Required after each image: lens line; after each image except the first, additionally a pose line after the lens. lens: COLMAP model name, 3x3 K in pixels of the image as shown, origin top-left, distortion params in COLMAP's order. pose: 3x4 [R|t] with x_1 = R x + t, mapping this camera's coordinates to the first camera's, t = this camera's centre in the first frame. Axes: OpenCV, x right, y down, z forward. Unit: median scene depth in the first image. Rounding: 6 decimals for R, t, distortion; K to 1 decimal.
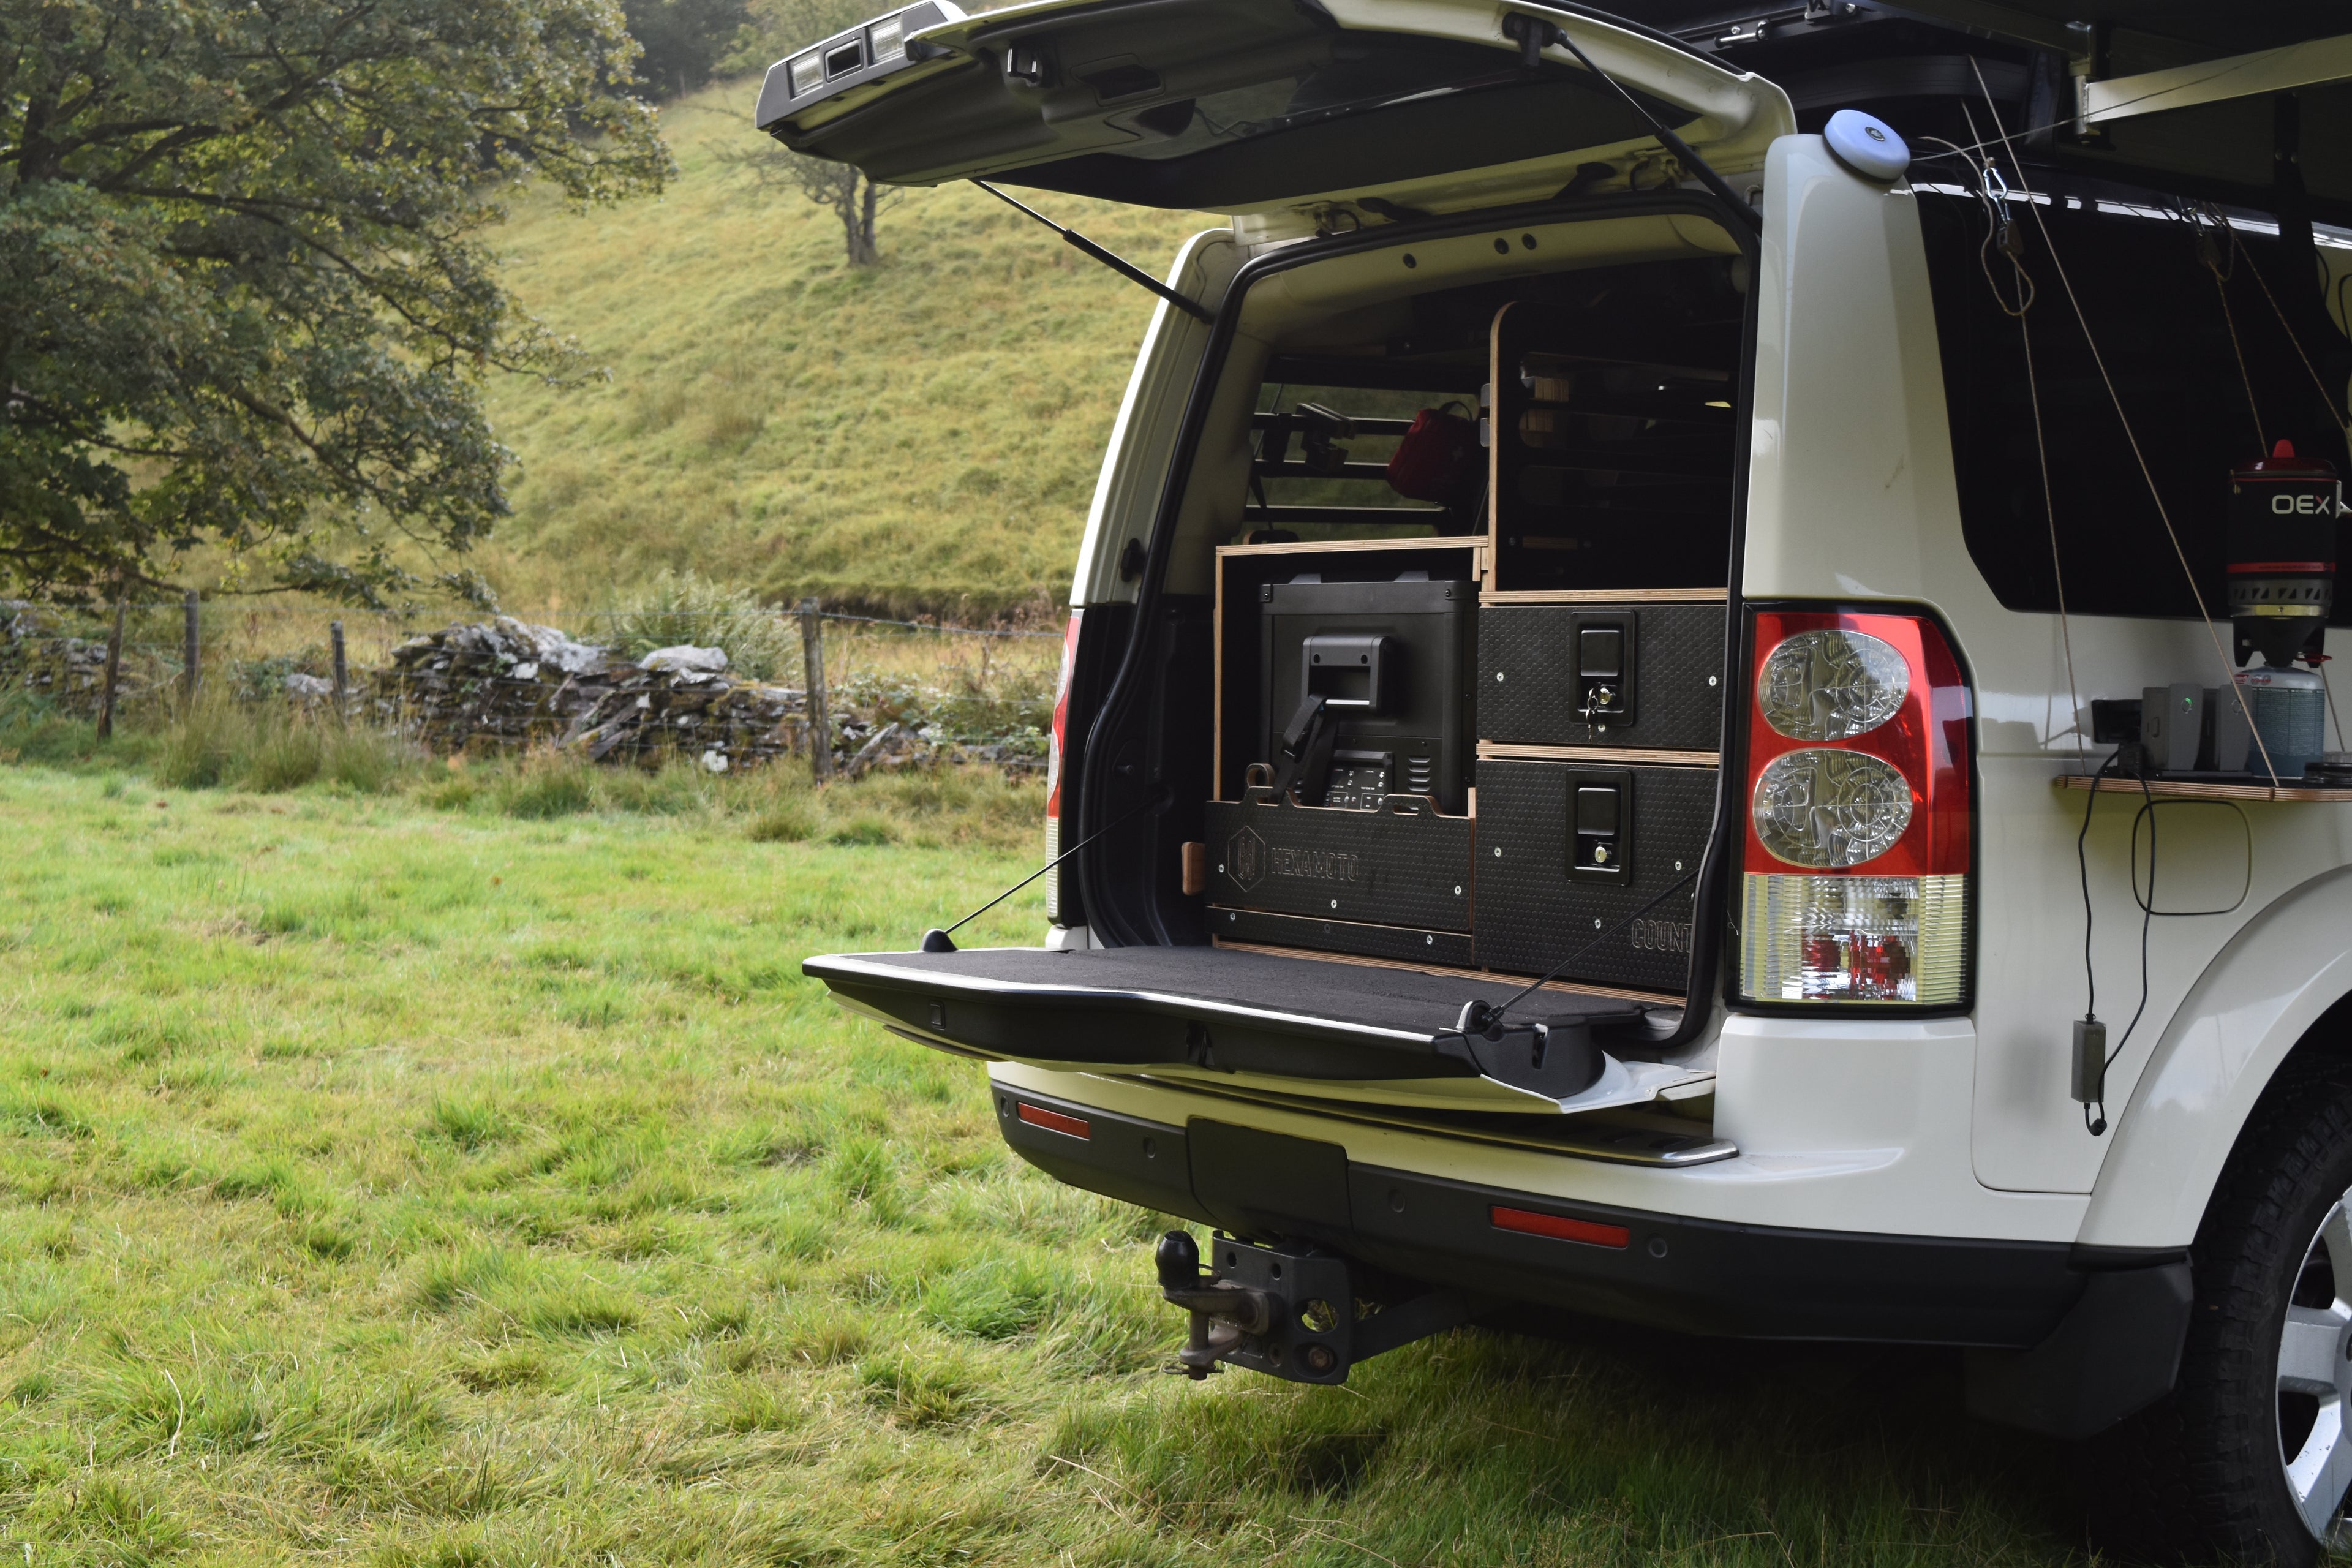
lens RADIAL K [[3125.3, 0, 1228.3], [0, 3125.3, 747.1], [0, 0, 1]] dist [-0.034184, 0.000000]
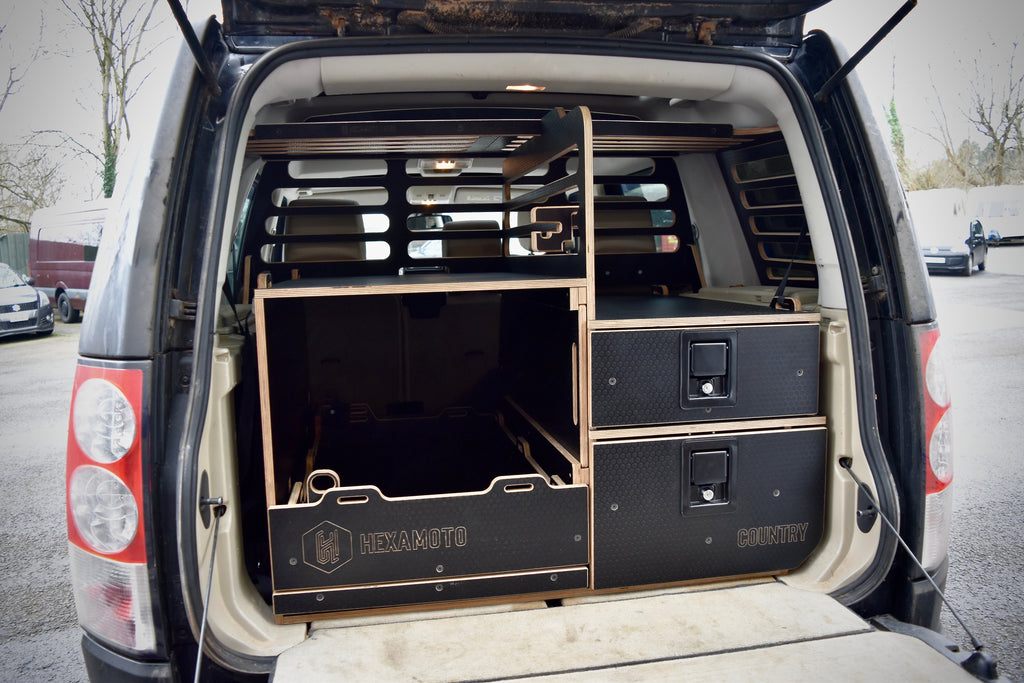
lens RADIAL K [[801.1, 0, 501.9], [0, 801.1, 344.7], [0, 0, 1]] dist [-0.095008, 0.019116]
pose [[0.499839, -0.118090, 0.858030, -0.052920], [0.054746, 0.992988, 0.104773, -0.017437], [-0.864386, -0.005396, 0.502799, 0.192478]]
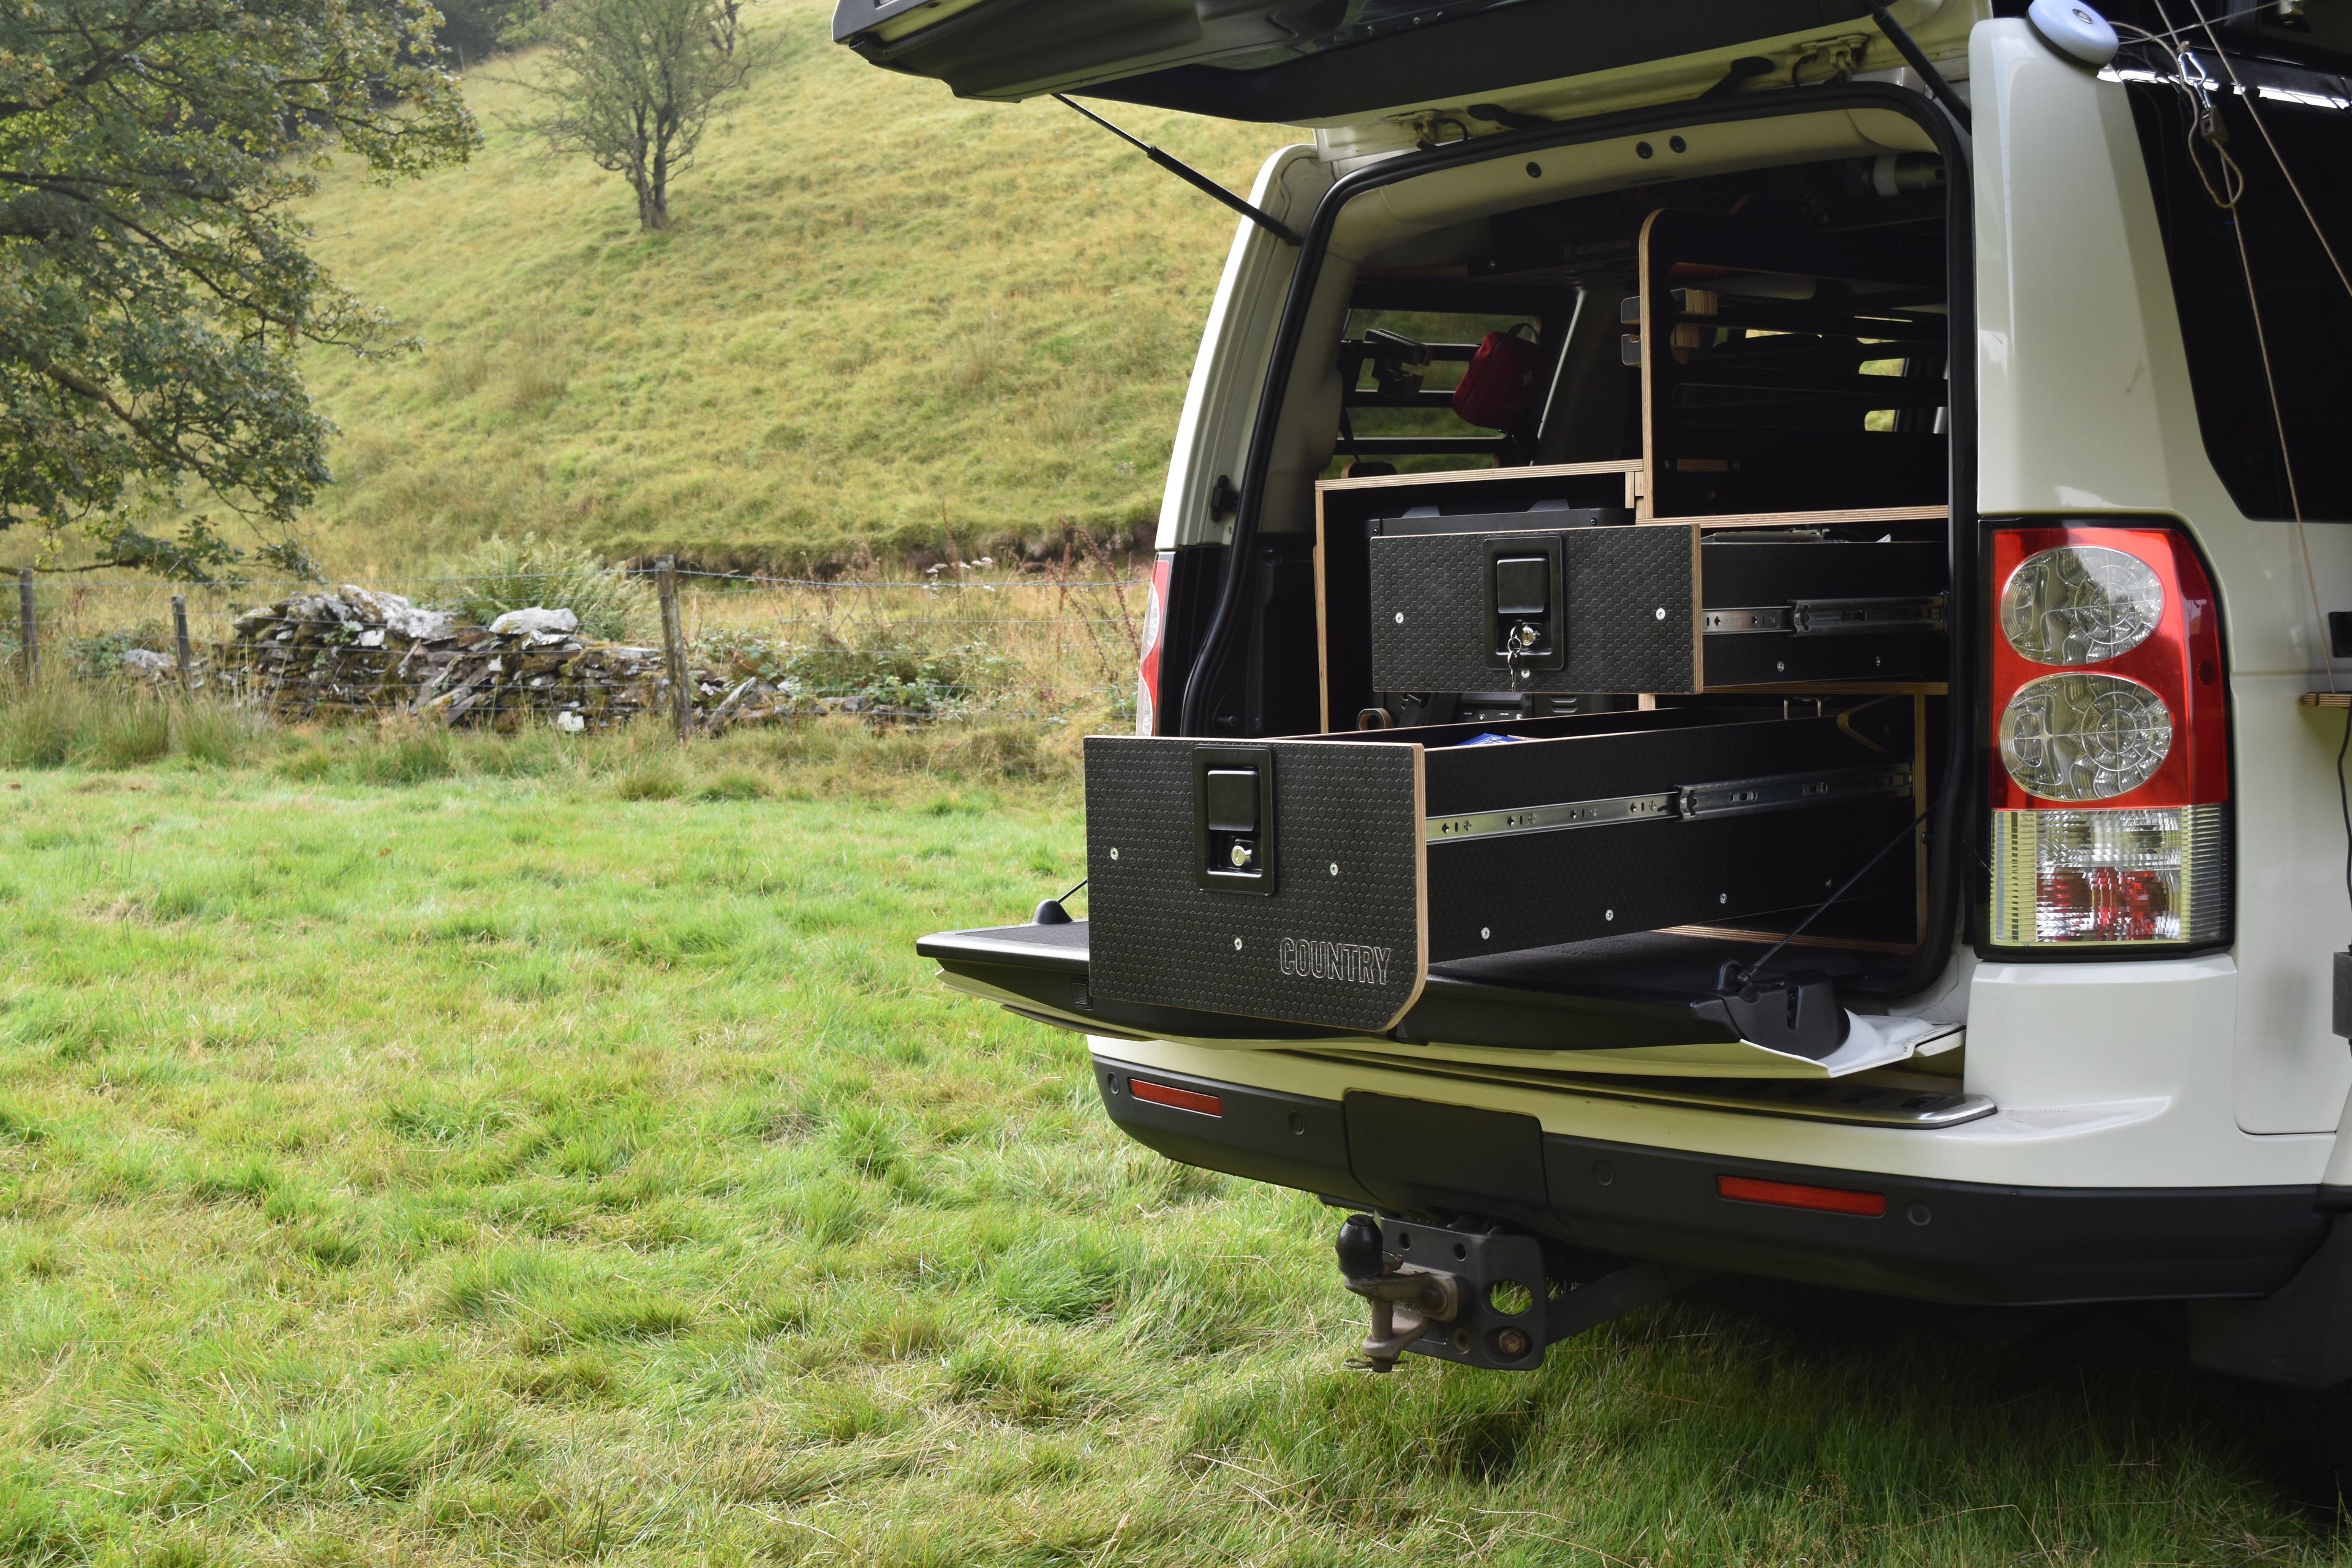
lens RADIAL K [[2992.9, 0, 1220.8], [0, 2992.9, 743.9], [0, 0, 1]] dist [-0.040210, 0.000000]
pose [[0.996663, -0.036204, 0.073158, -0.025234], [0.034755, 0.999176, 0.020985, -0.001211], [-0.073857, -0.018373, 0.997100, 0.025020]]
